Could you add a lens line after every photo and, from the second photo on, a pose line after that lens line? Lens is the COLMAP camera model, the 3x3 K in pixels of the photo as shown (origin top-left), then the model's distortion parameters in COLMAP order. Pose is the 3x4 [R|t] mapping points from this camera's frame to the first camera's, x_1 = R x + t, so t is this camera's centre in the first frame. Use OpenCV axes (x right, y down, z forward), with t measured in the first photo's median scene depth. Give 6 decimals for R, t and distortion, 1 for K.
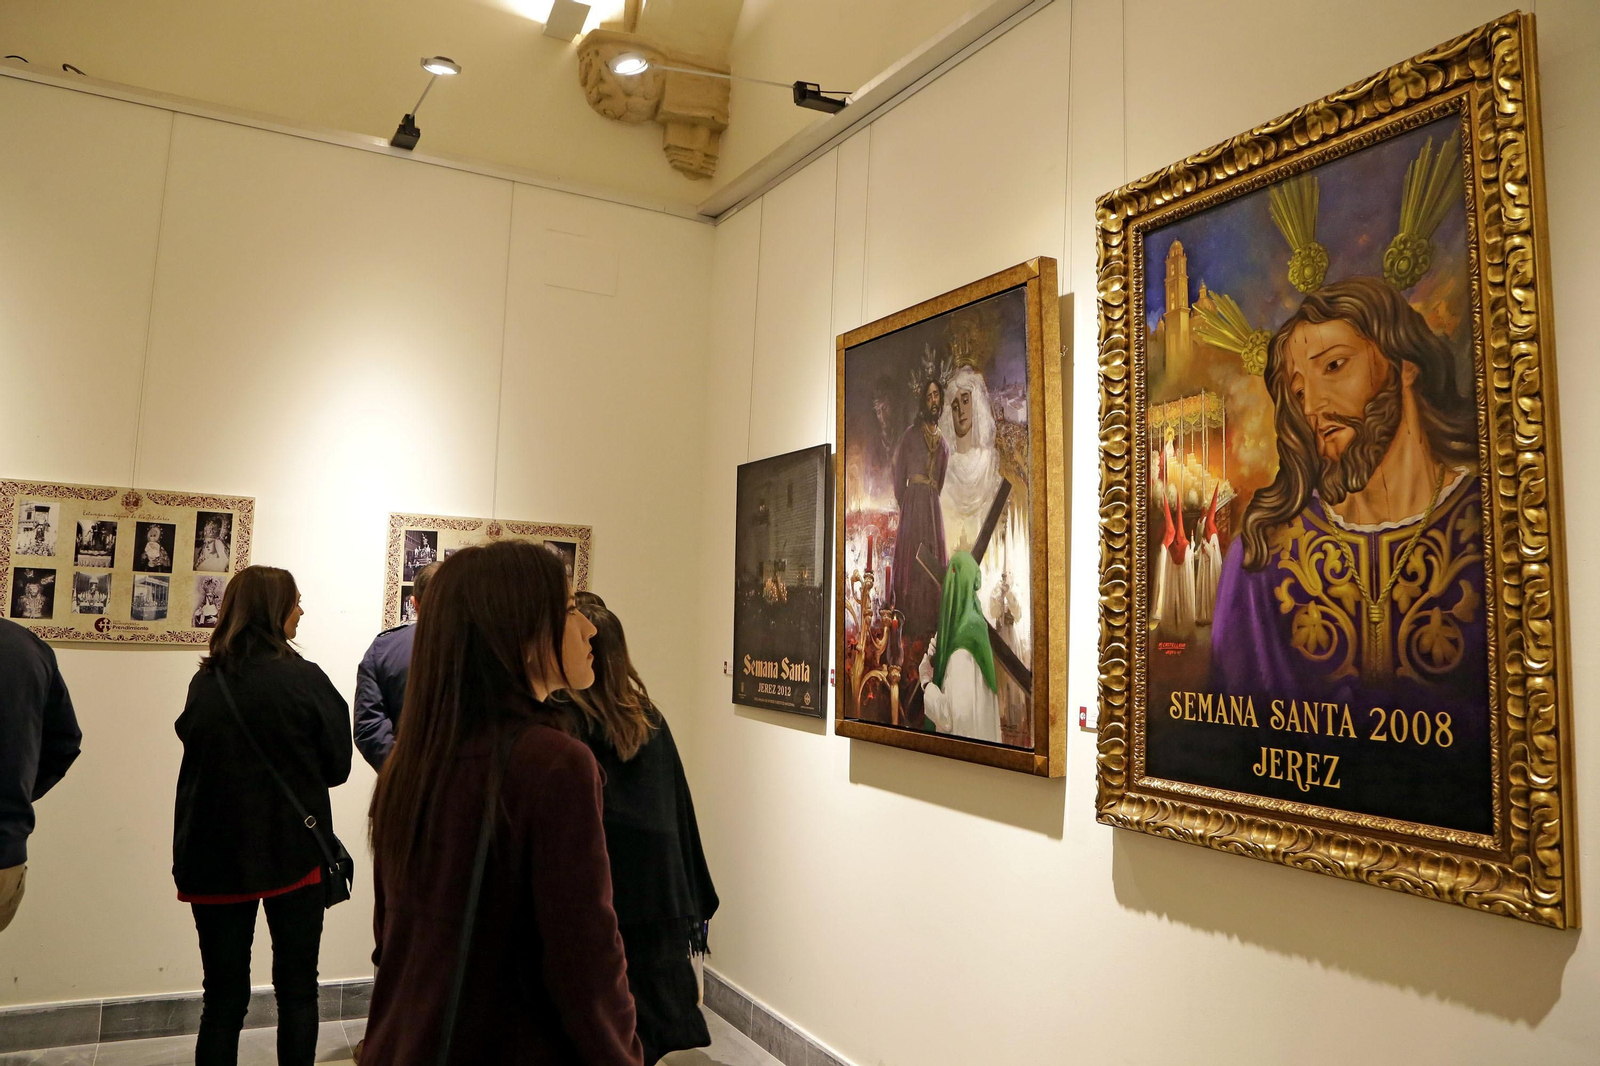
lens RADIAL K [[1122.5, 0, 800.0], [0, 1122.5, 533.0], [0, 0, 1]] dist [-0.073566, 0.002937]
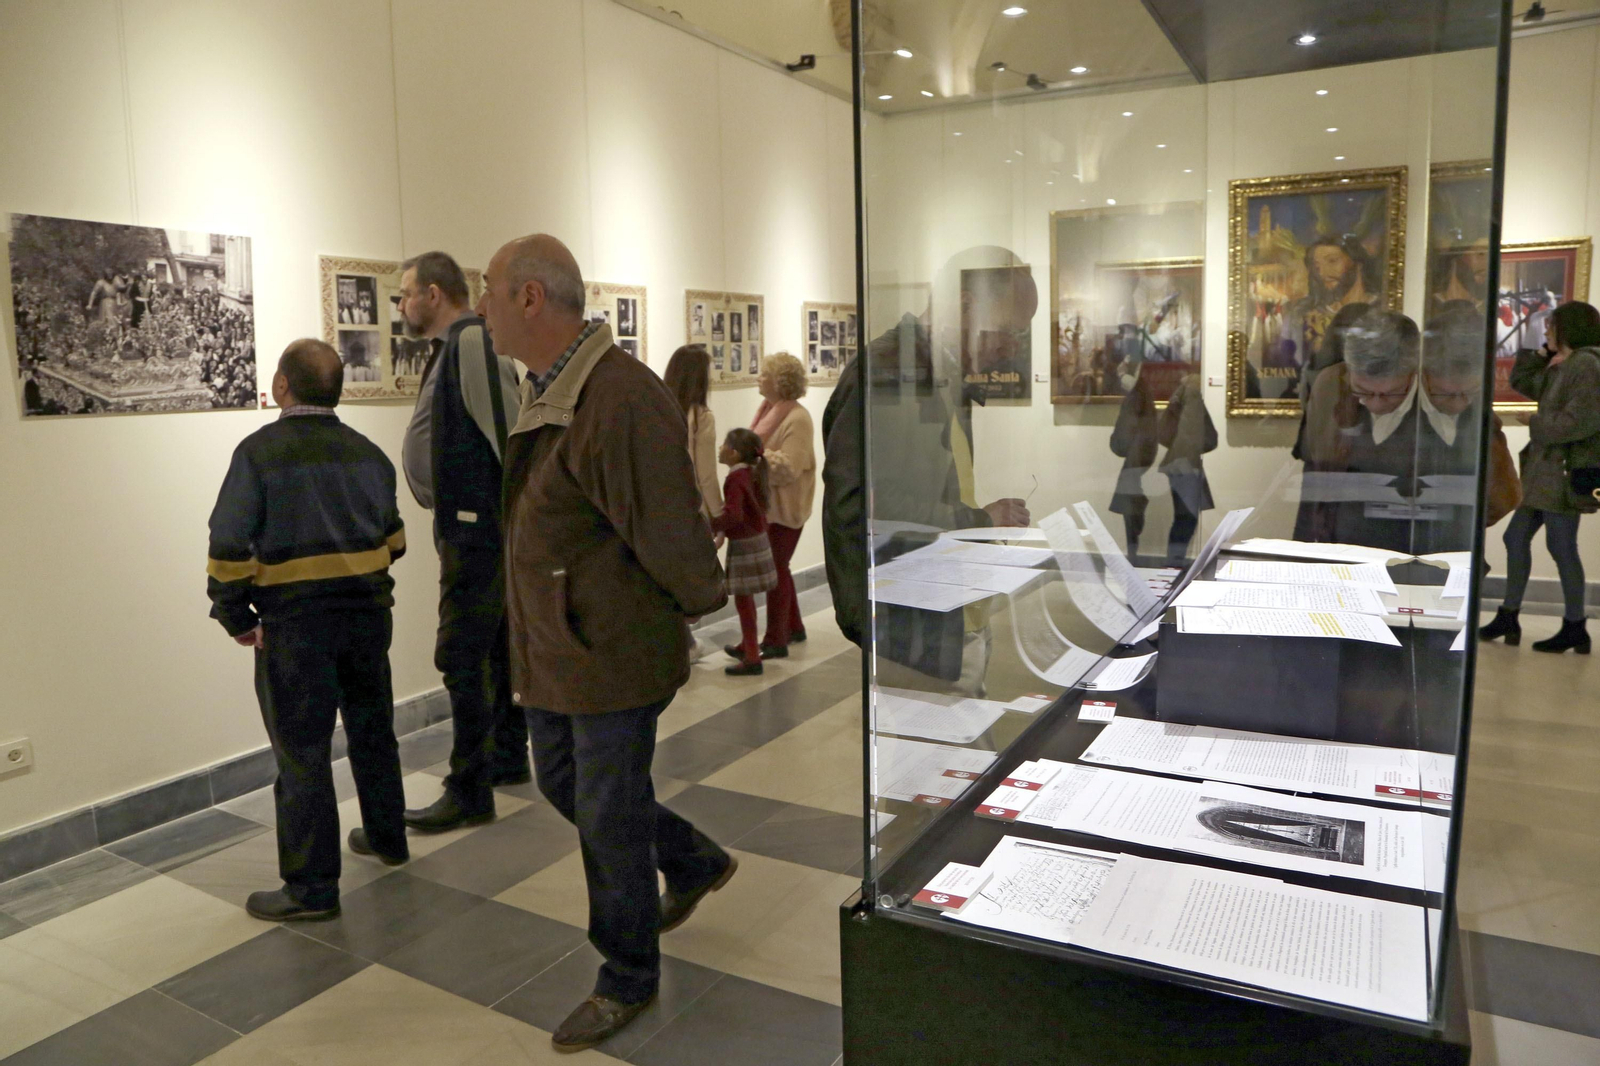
lens RADIAL K [[1122.5, 0, 800.0], [0, 1122.5, 533.0], [0, 0, 1]] dist [-0.073566, 0.002937]
pose [[0.842987, -0.134026, 0.520970, -2.124339], [0.009274, 0.971942, 0.235037, -0.122277], [-0.537854, -0.193301, 0.820578, -0.764228]]
